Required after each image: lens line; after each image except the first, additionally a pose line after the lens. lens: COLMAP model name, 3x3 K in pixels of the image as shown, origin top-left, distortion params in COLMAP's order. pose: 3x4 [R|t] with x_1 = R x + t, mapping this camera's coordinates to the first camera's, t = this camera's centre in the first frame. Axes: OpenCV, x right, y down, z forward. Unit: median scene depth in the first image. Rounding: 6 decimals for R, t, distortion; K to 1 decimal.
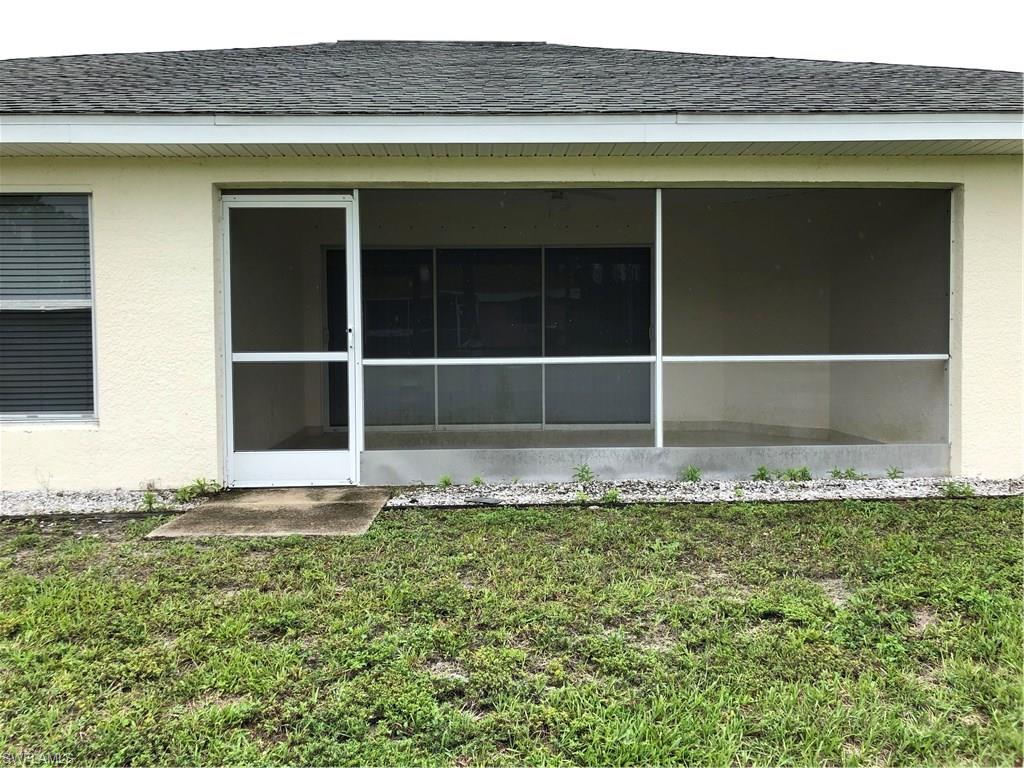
lens RADIAL K [[827.8, 0, 518.4], [0, 827.8, 385.8], [0, 0, 1]] dist [-0.011795, 0.002269]
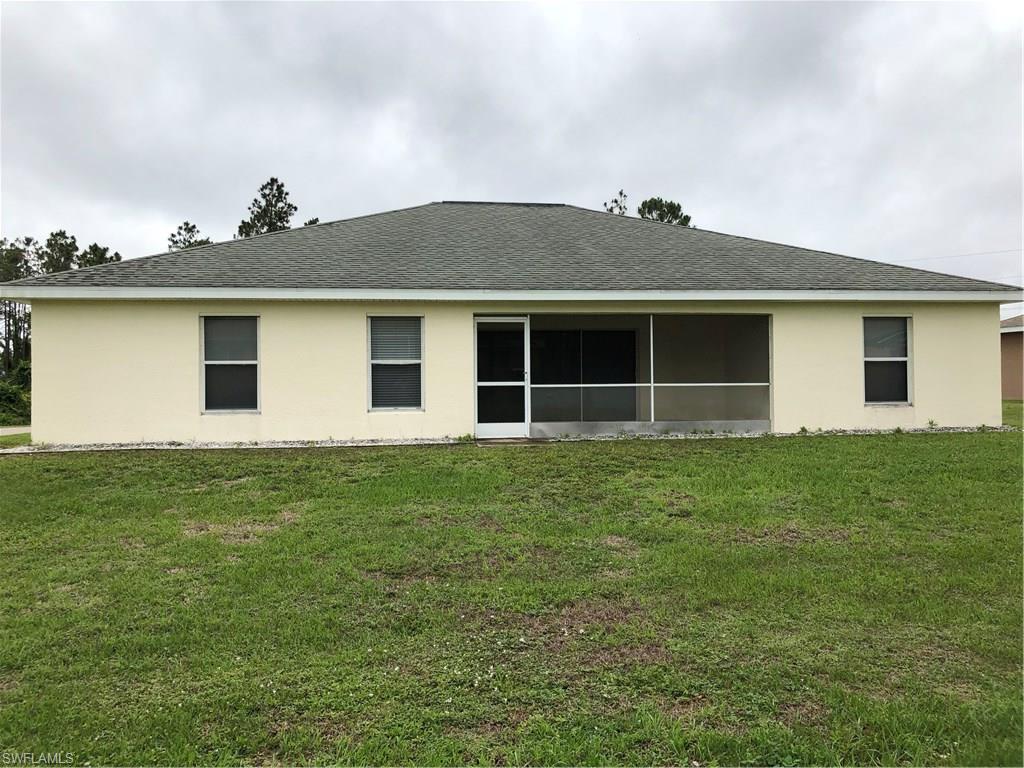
lens RADIAL K [[827.8, 0, 506.8], [0, 827.8, 379.2], [0, 0, 1]] dist [-0.011795, 0.002269]
pose [[0.997757, 0.000882, 0.066936, -0.418957], [0.001985, 0.999084, -0.042747, 0.054257], [-0.066912, 0.042784, 0.996841, -1.392920]]
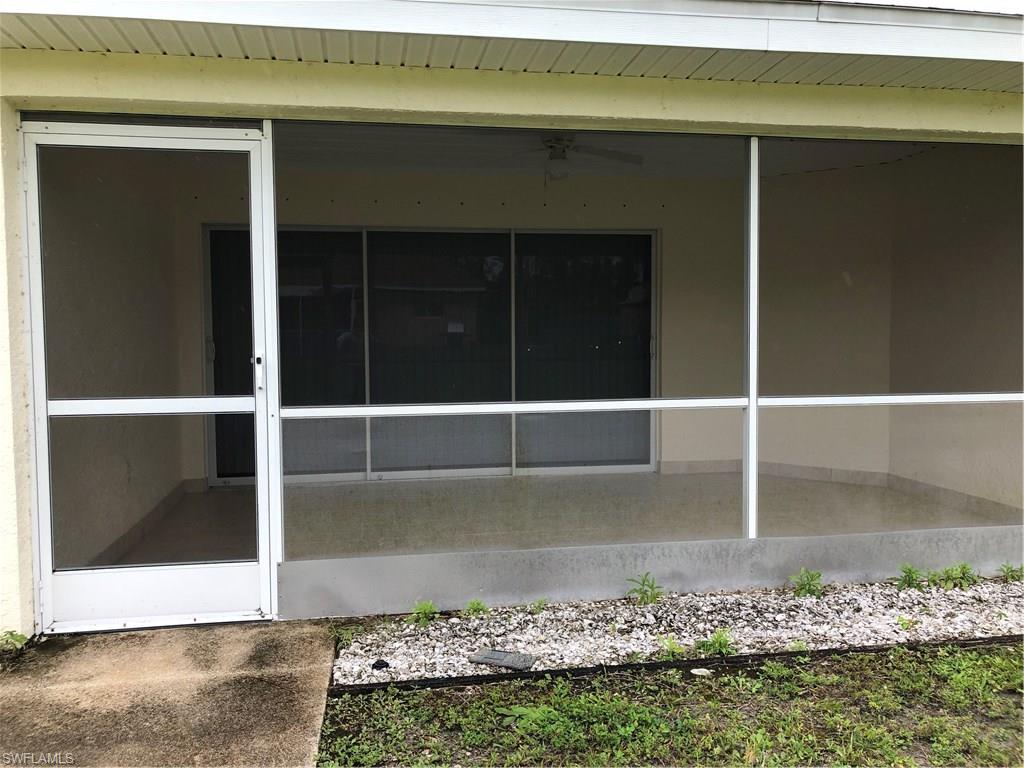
lens RADIAL K [[827.8, 0, 515.7], [0, 827.8, 388.3], [0, 0, 1]] dist [-0.011795, 0.002269]
pose [[0.991449, -0.007092, 0.130303, -0.098548], [0.005595, 0.999914, 0.011849, -0.052974], [-0.130376, -0.011018, 0.991403, 0.390763]]
